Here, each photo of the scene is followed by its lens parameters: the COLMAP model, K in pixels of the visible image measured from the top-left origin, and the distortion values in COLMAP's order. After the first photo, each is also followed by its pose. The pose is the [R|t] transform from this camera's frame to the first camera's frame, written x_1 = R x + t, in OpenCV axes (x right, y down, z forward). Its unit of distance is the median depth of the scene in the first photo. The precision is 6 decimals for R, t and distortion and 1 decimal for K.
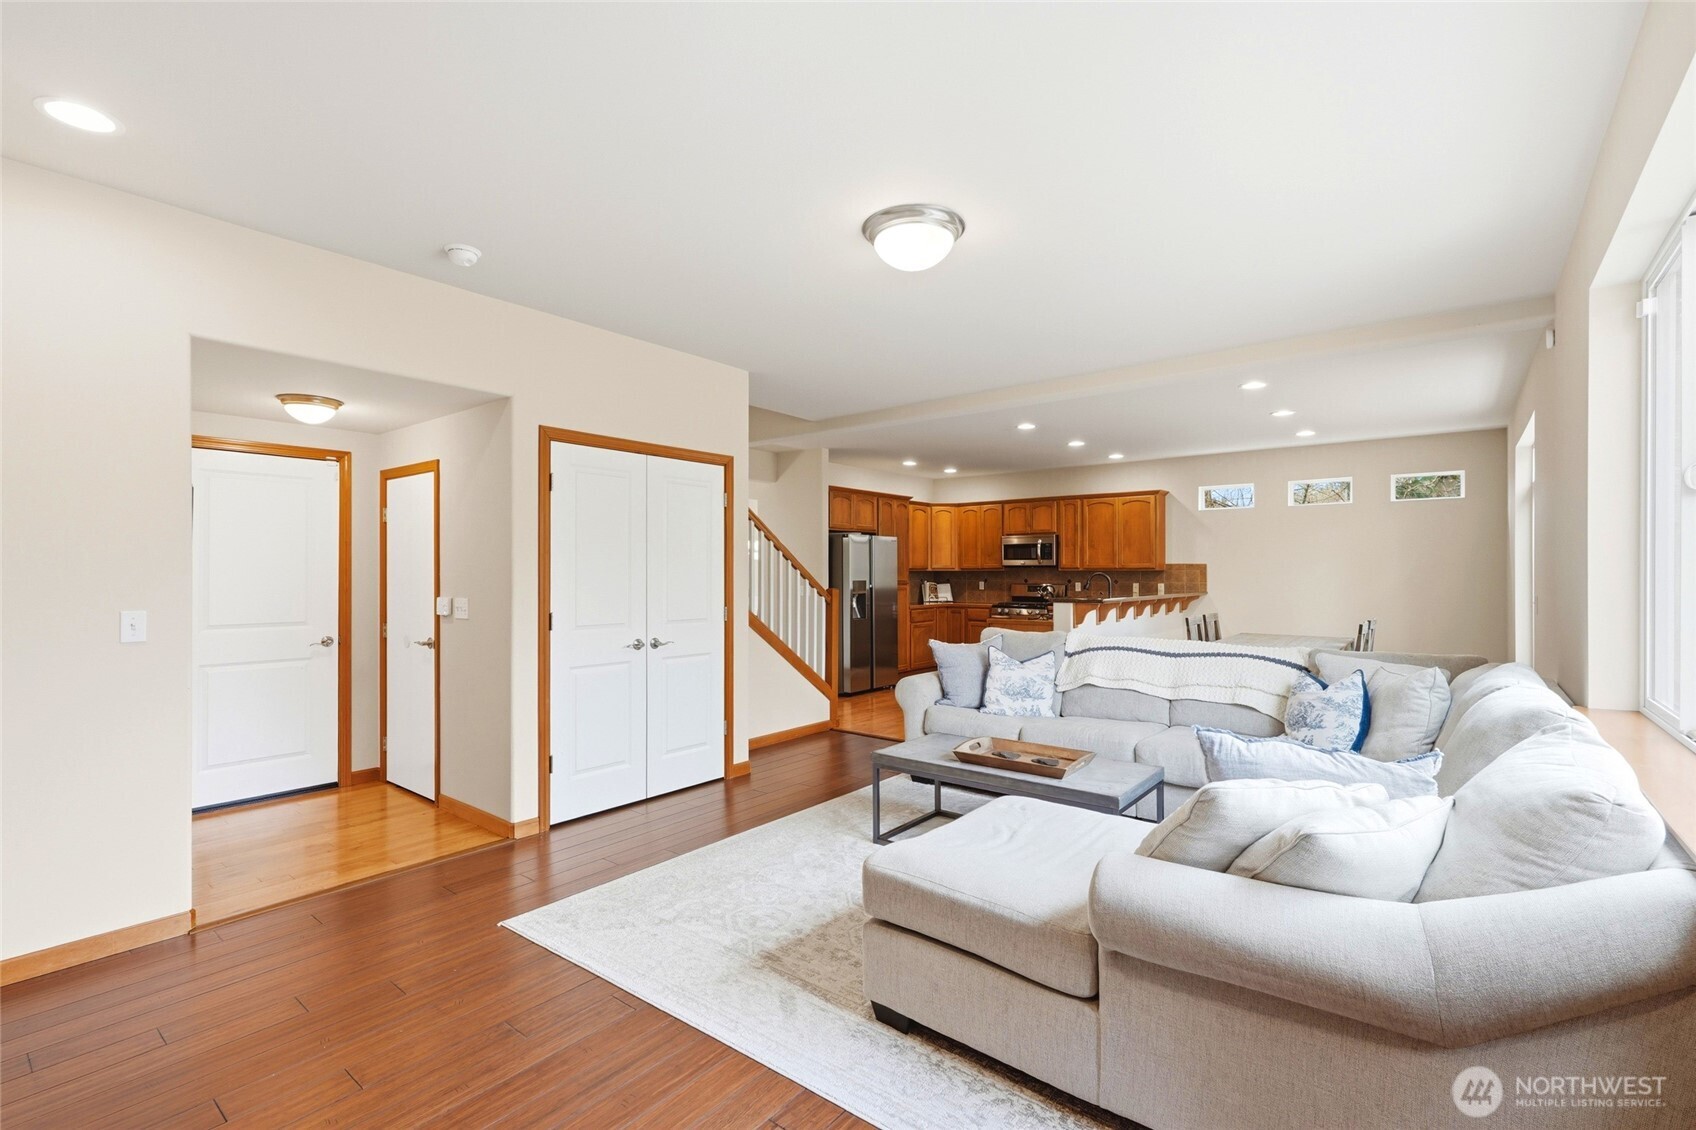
lens RADIAL K [[749.4, 0, 836.2], [0, 749.4, 571.6], [0, 0, 1]] dist [0.002149, 0.000213]
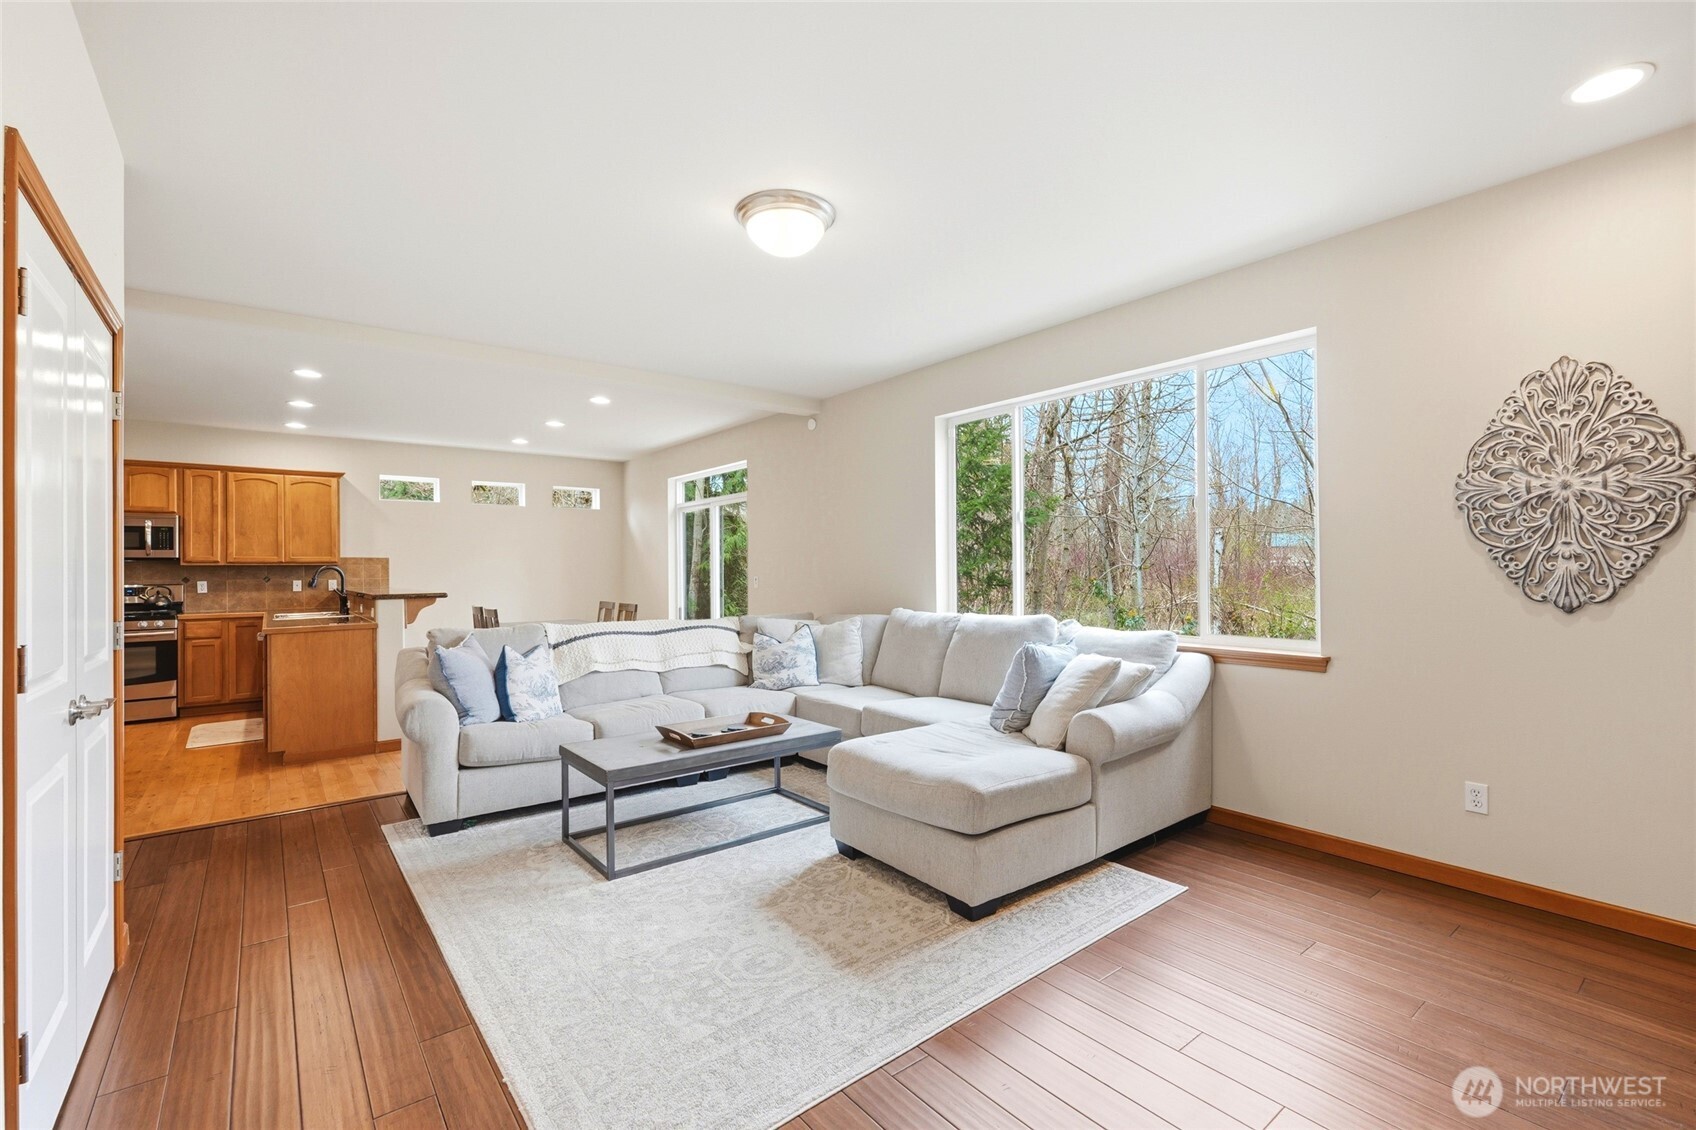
lens RADIAL K [[749.4, 0, 851.0], [0, 749.4, 566.0], [0, 0, 1]] dist [0.002149, 0.000213]
pose [[0.222479, 0.003821, 0.974930, -0.272835], [0.008700, 0.999945, -0.005905, 0.009512], [-0.974899, 0.009796, 0.222434, 0.218804]]
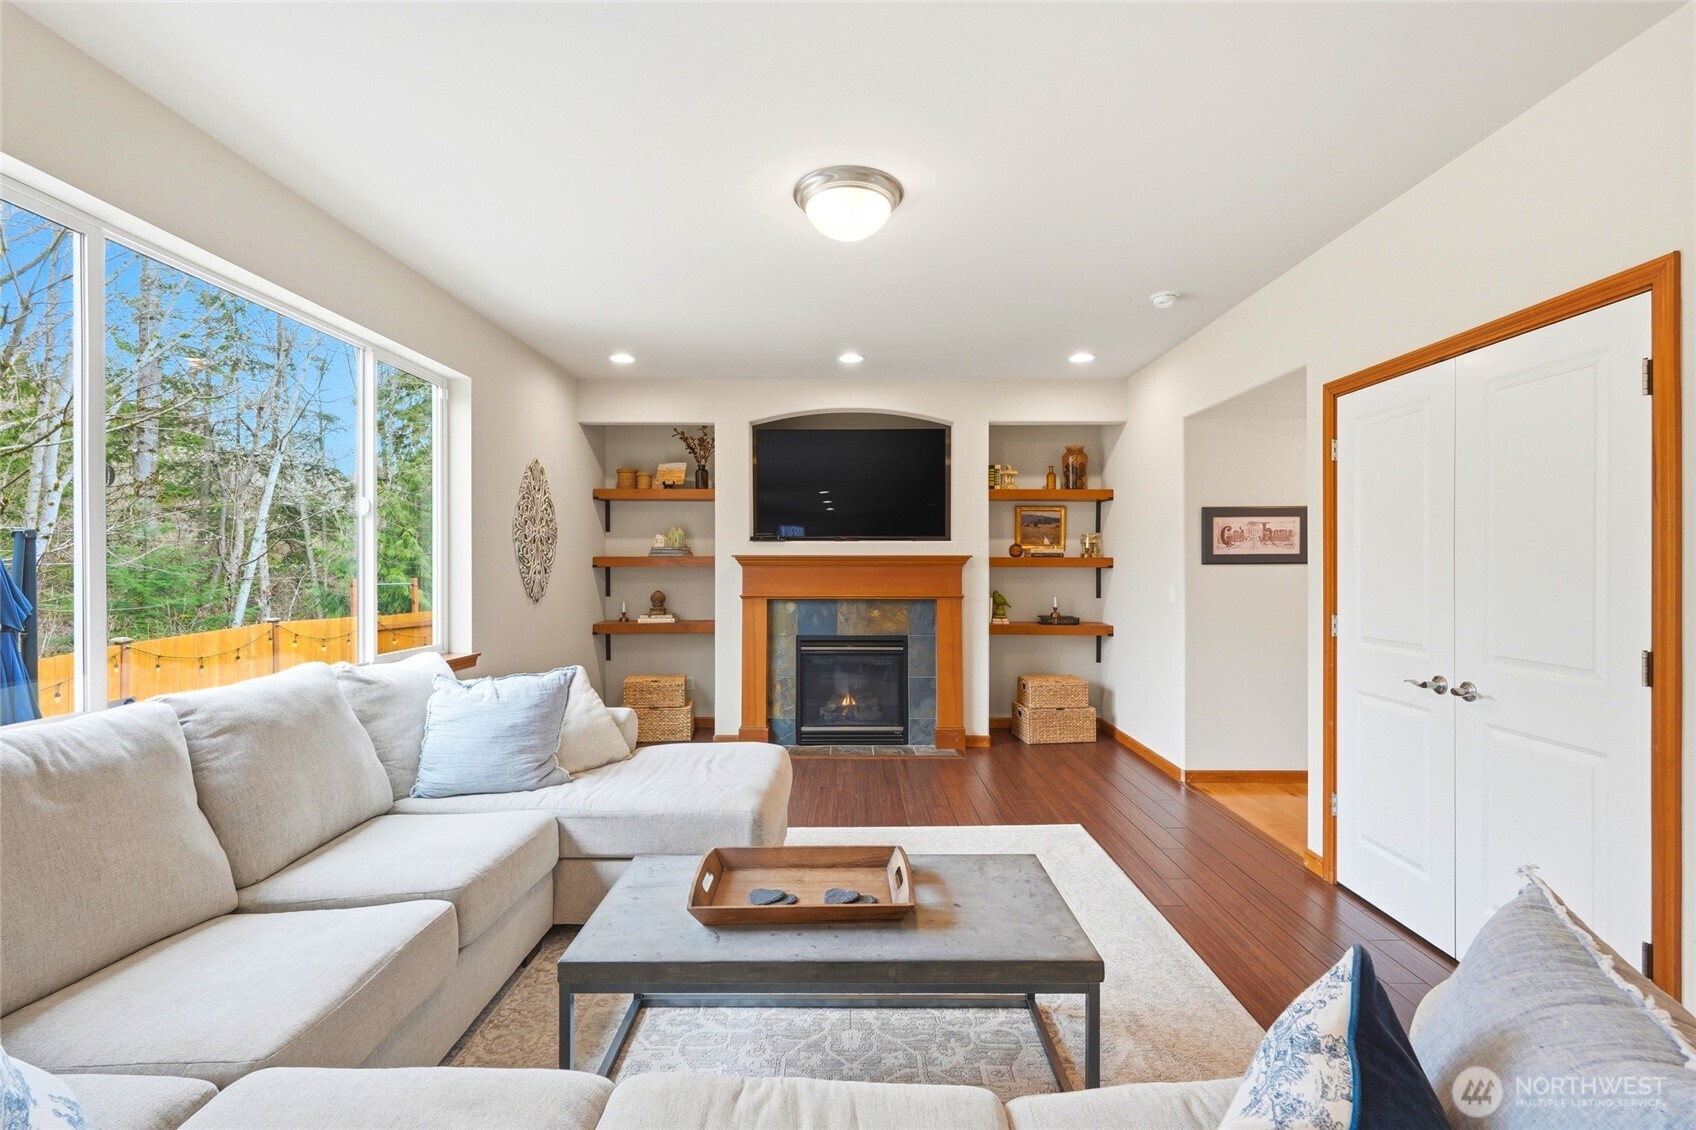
lens RADIAL K [[749.4, 0, 836.9], [0, 749.4, 564.9], [0, 0, 1]] dist [0.002149, 0.000213]
pose [[-0.781999, 0.002123, -0.623276, 0.221850], [-0.000611, 0.999991, 0.004172, -0.000195], [0.623279, 0.003644, -0.781991, 0.540861]]
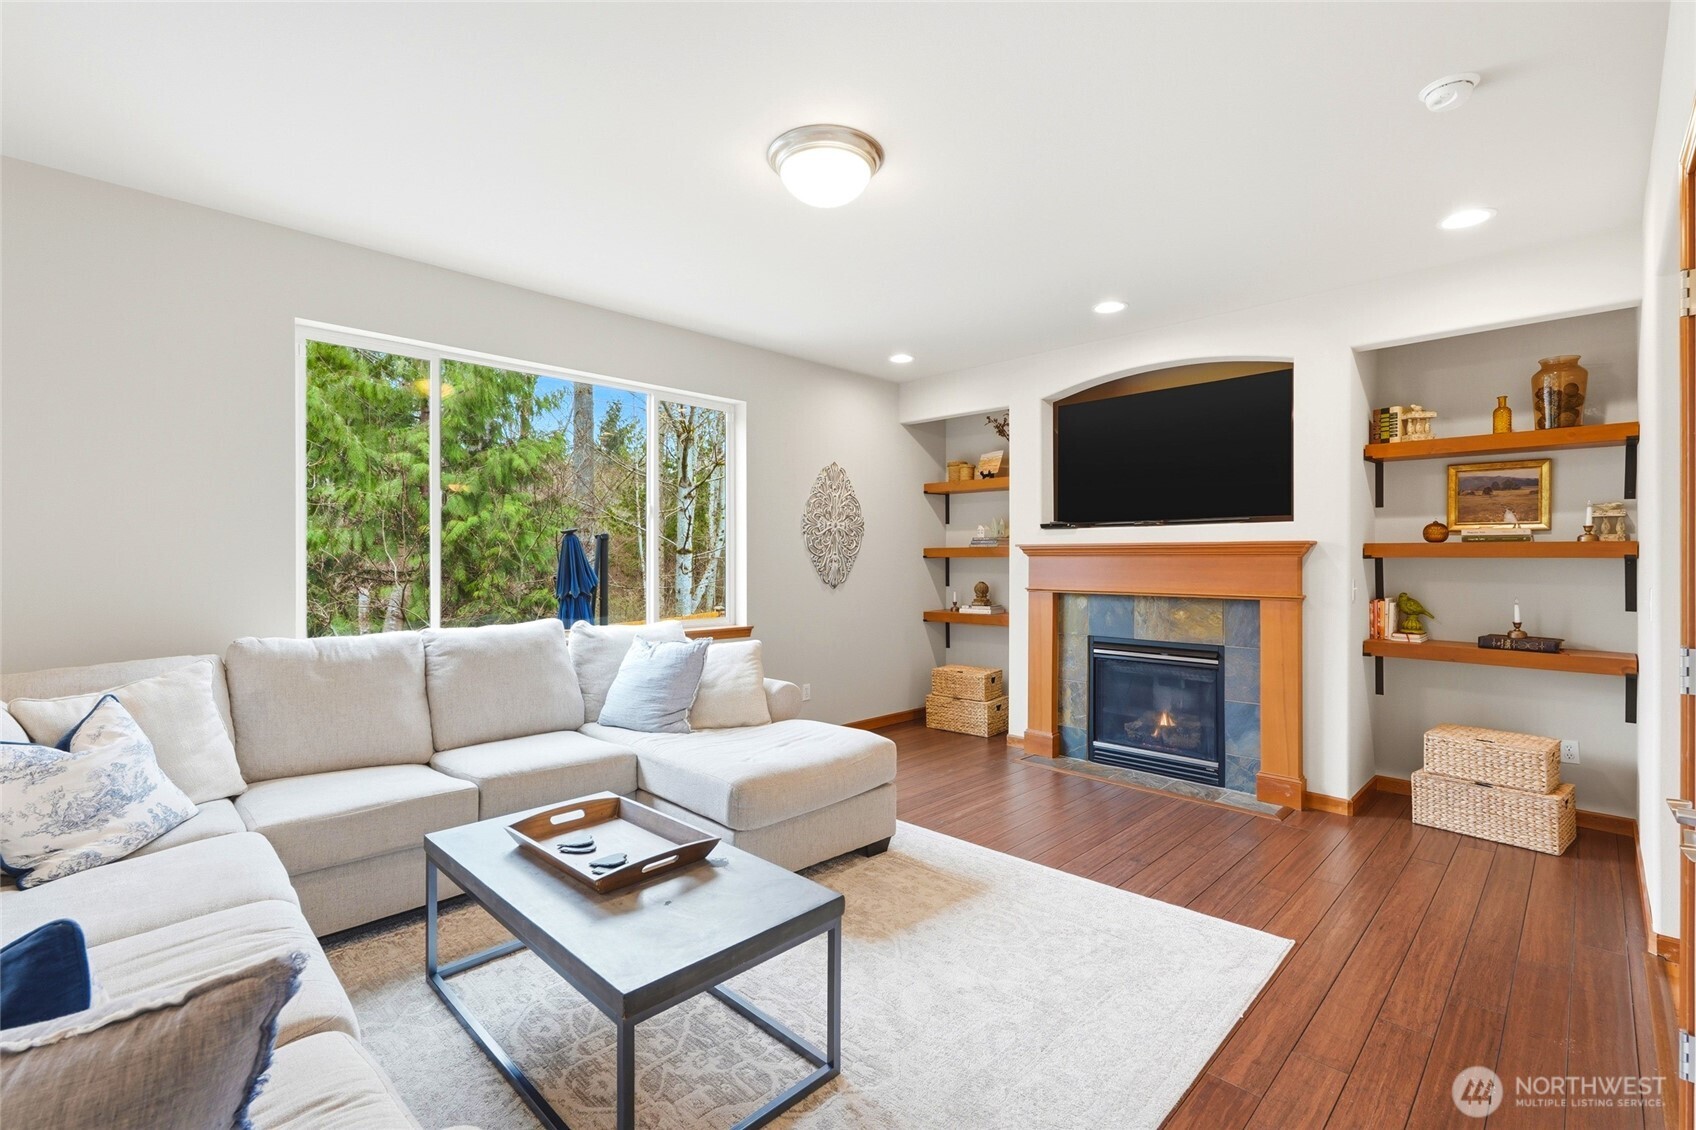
lens RADIAL K [[749.4, 0, 843.5], [0, 749.4, 564.8], [0, 0, 1]] dist [0.002149, 0.000213]
pose [[-0.994458, -0.001547, 0.105122, -0.003903], [-0.000532, 0.999953, 0.009683, 0.004255], [-0.105132, 0.009574, -0.994412, 0.590010]]
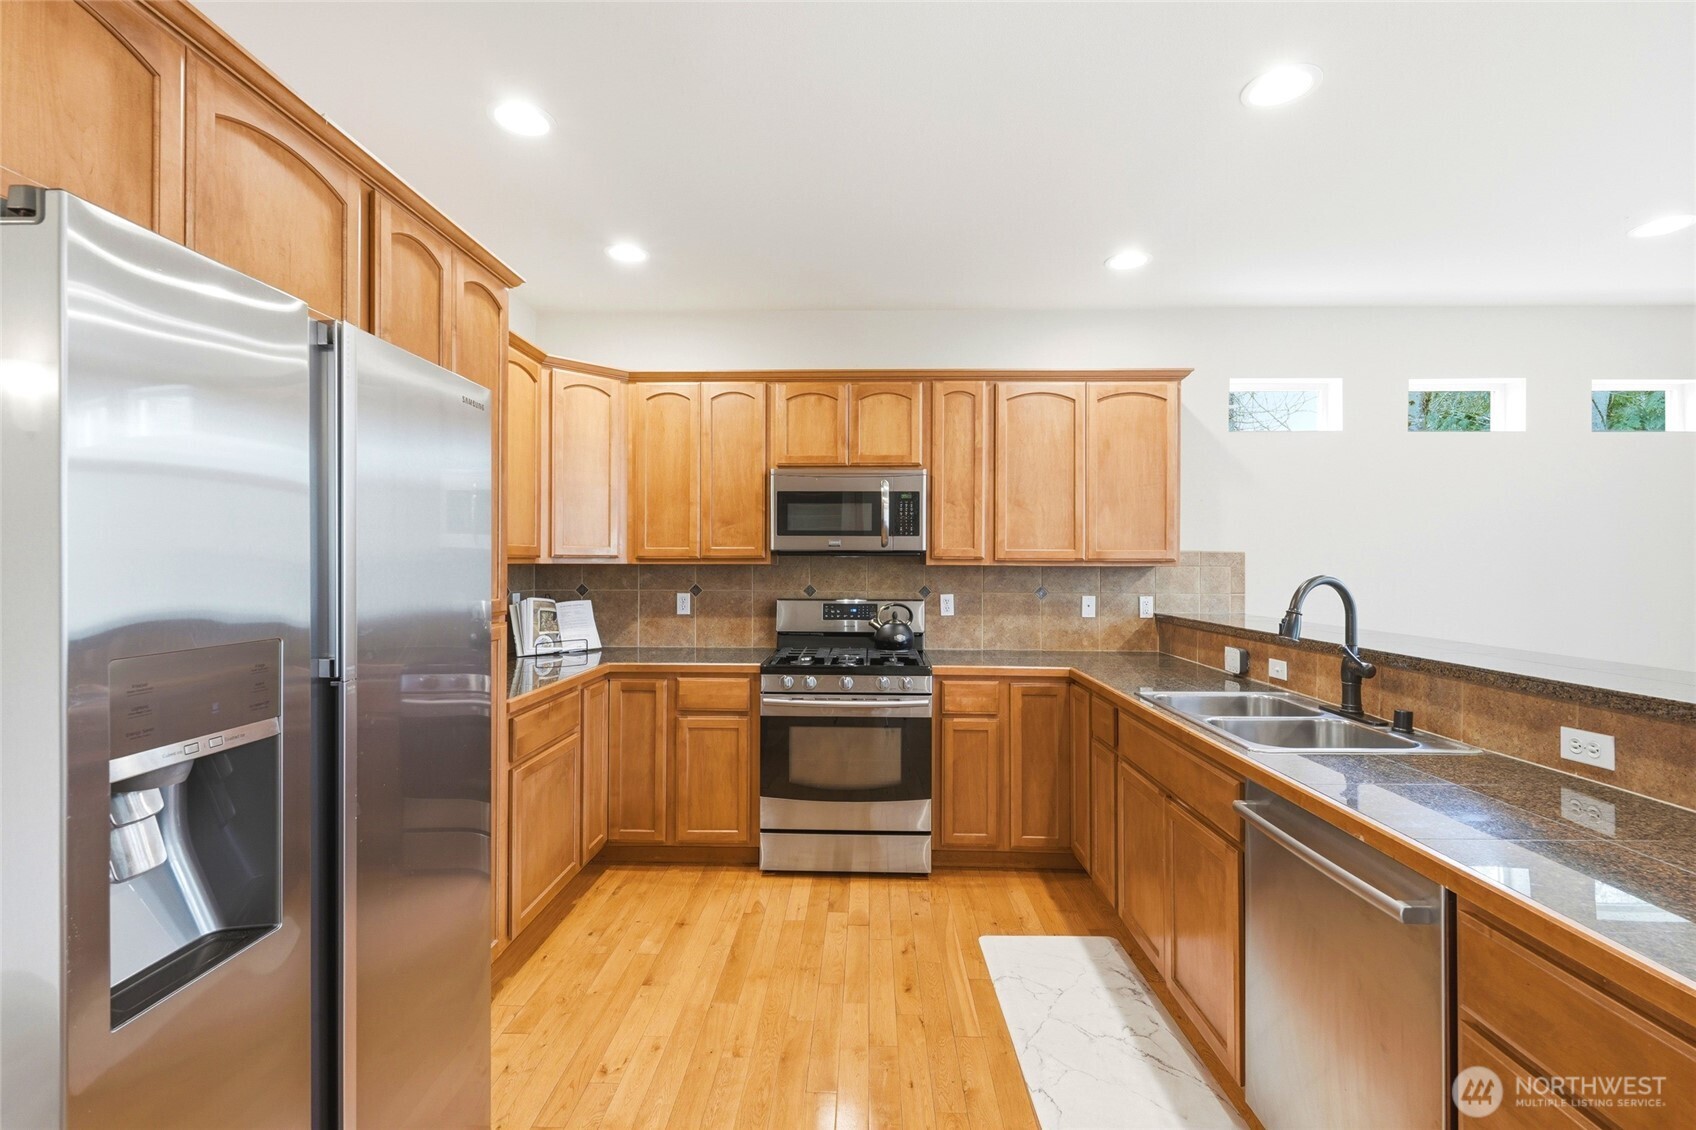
lens RADIAL K [[749.4, 0, 848.5], [0, 749.4, 565.2], [0, 0, 1]] dist [0.002149, 0.000213]
pose [[0.792821, 0.005315, 0.609431, 0.035005], [-0.004975, 0.999985, -0.002249, -0.000445], [-0.609434, -0.001248, 0.792836, 0.748101]]
